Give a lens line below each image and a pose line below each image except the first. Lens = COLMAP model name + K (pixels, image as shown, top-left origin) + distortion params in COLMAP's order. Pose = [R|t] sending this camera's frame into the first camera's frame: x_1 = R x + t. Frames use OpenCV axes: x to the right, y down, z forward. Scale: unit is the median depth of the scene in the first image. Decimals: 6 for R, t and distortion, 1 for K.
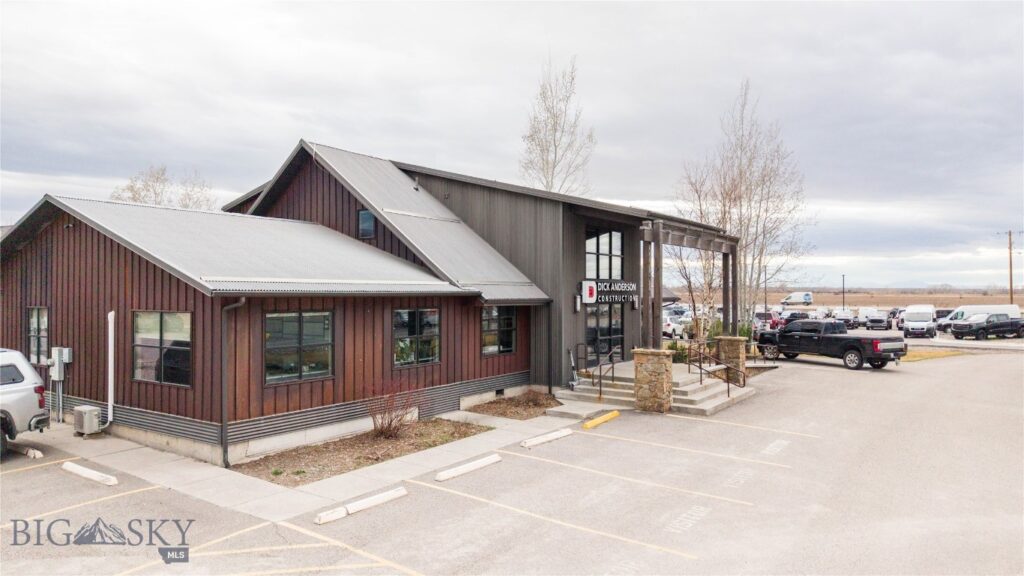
lens RADIAL K [[680.6, 0, 514.4], [0, 680.6, 289.5], [0, 0, 1]] dist [0.037983, -0.038397]
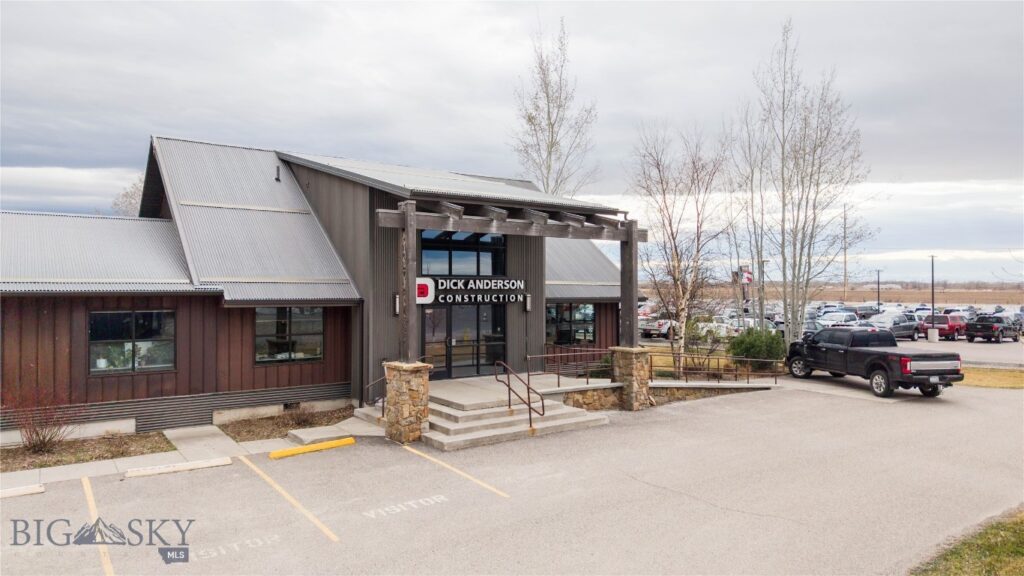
lens RADIAL K [[680.6, 0, 517.8], [0, 680.6, 284.7], [0, 0, 1]] dist [0.037983, -0.038397]
pose [[0.939451, -0.008444, -0.342578, 0.475316], [0.005874, 0.999946, -0.008538, 0.003881], [0.342632, 0.006009, 0.939450, 0.236734]]
